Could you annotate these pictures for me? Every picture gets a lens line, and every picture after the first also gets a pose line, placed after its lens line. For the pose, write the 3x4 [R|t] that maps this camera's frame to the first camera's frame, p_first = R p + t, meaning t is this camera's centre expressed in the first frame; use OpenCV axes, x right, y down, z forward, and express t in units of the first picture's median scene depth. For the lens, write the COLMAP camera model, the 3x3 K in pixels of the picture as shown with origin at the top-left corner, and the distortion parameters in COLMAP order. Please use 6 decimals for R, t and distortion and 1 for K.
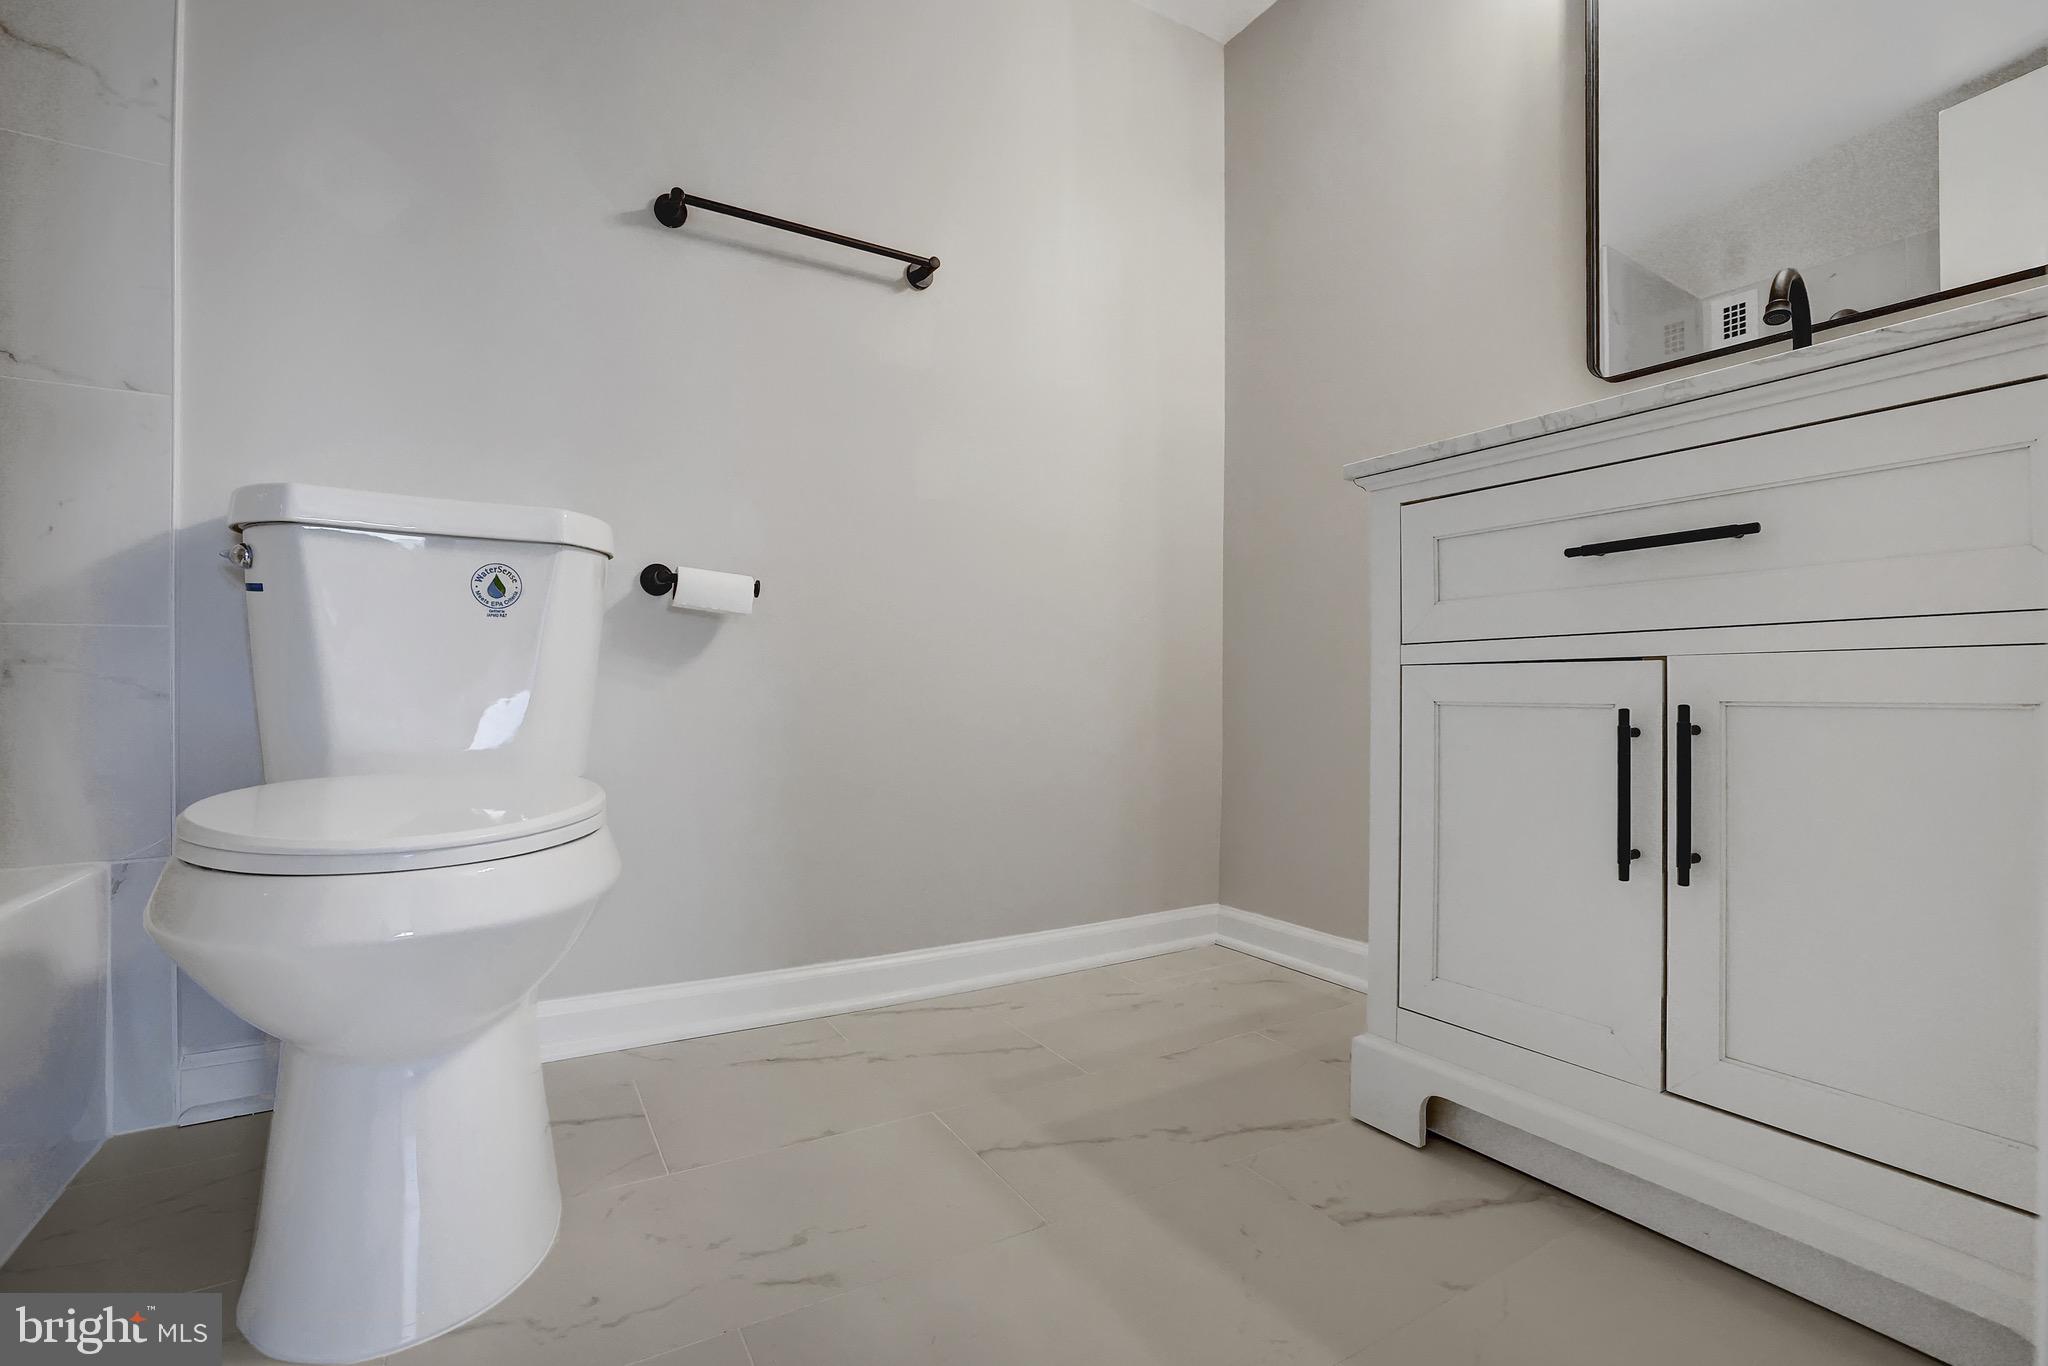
lens RADIAL K [[896.0, 0, 1024.0], [0, 896.0, 683.0], [0, 0, 1]] dist [-0.047143, 0.026882]
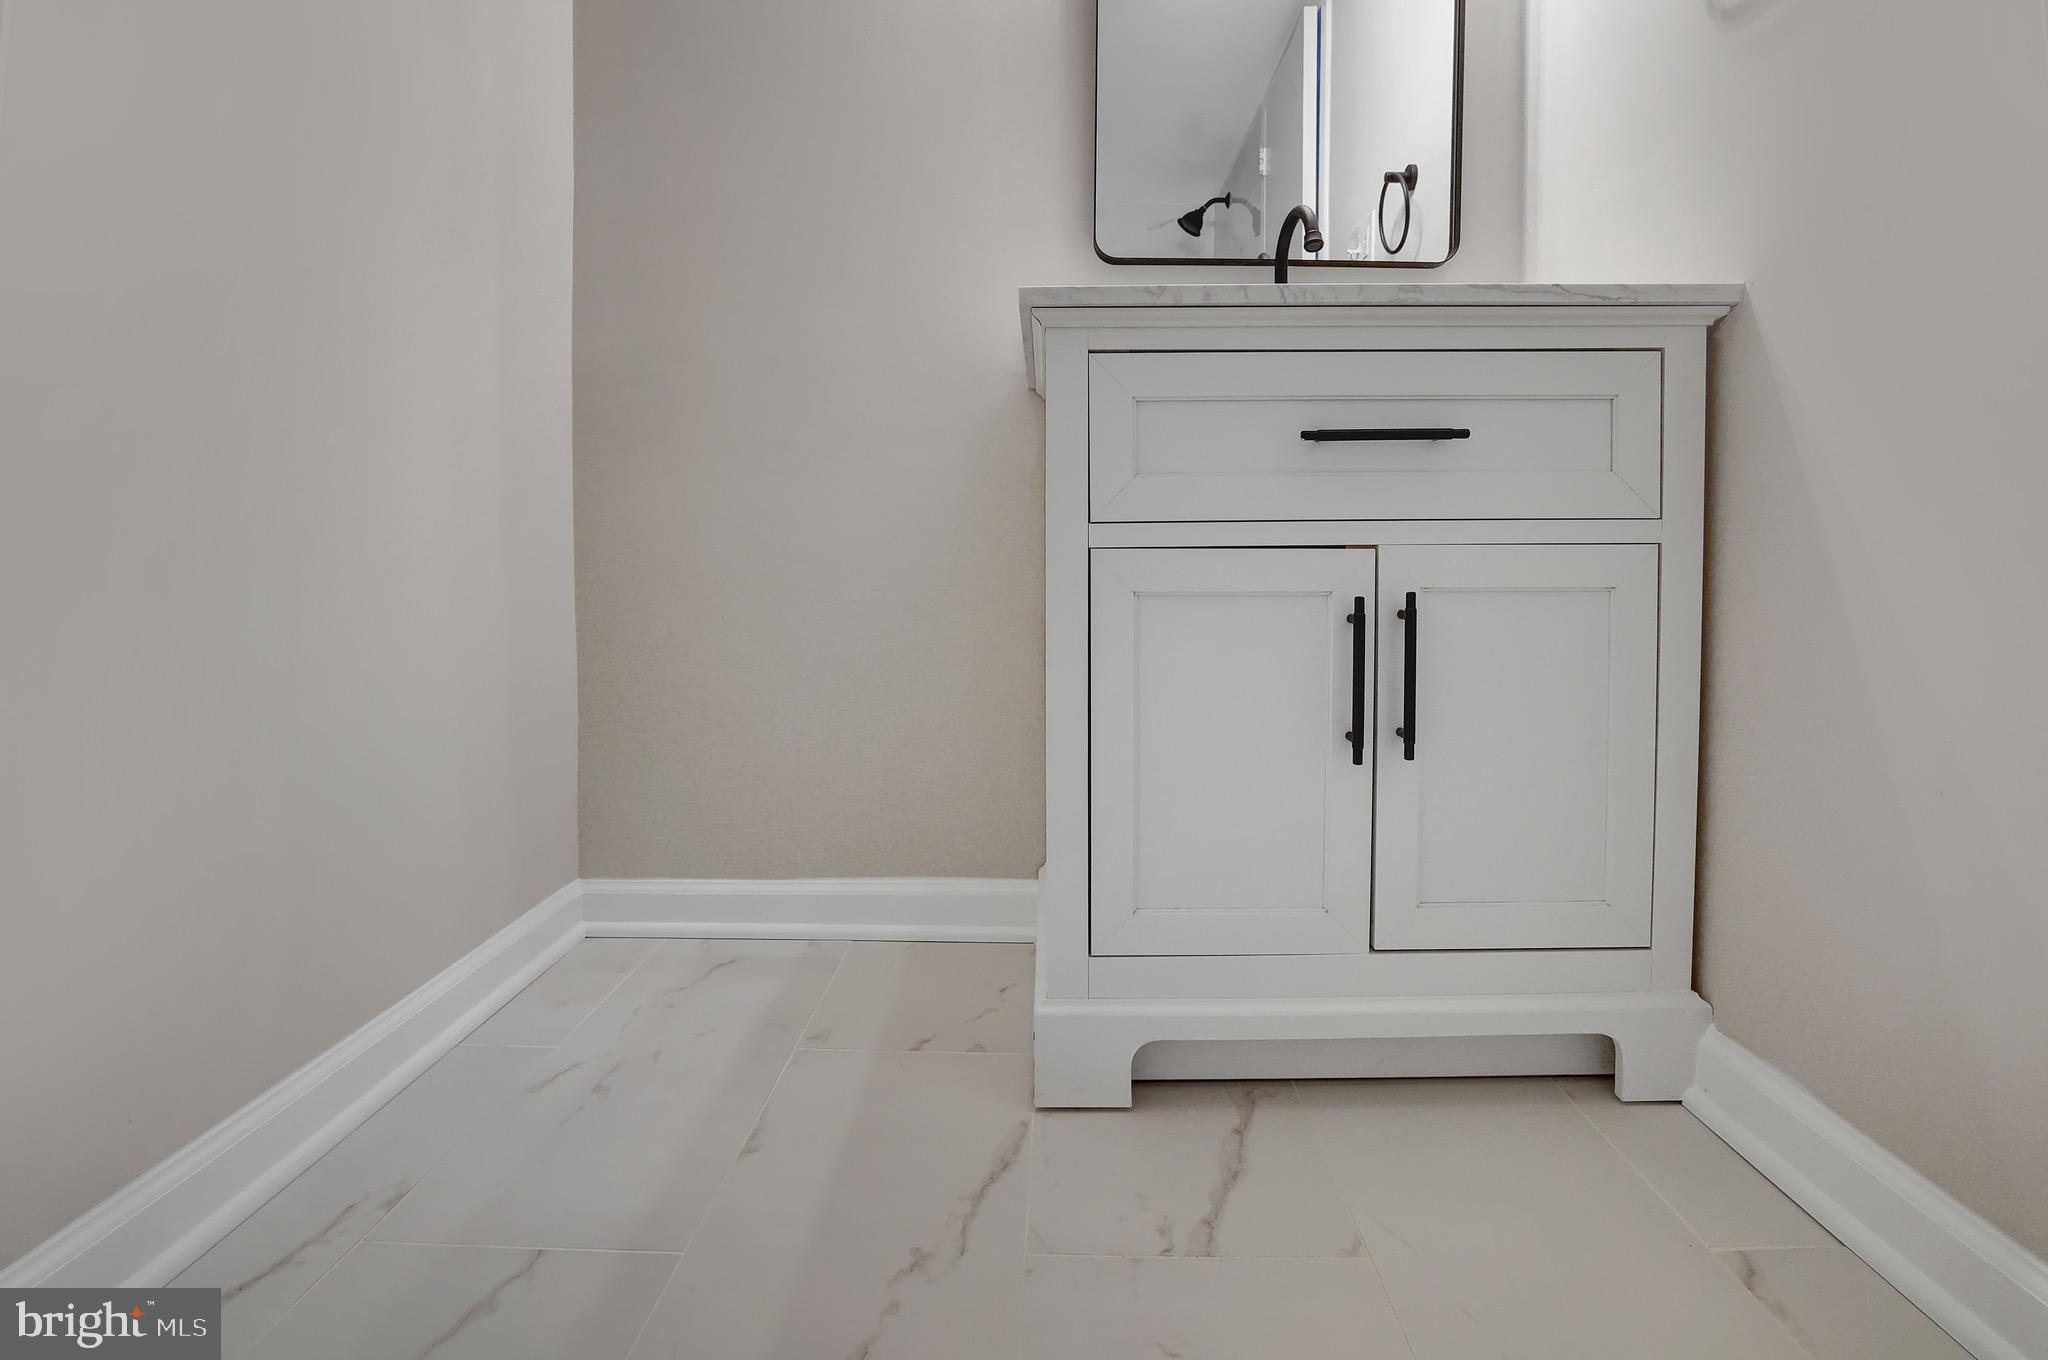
lens RADIAL K [[901.0, 0, 1024.5], [0, 901.0, 603.0], [0, 0, 1]] dist [-0.027461, -0.000259]
pose [[0.540838, -0.038179, 0.840260, -0.364615], [-0.004254, 0.998832, 0.048122, -0.010388], [-0.841116, -0.029600, 0.540044, 0.700072]]
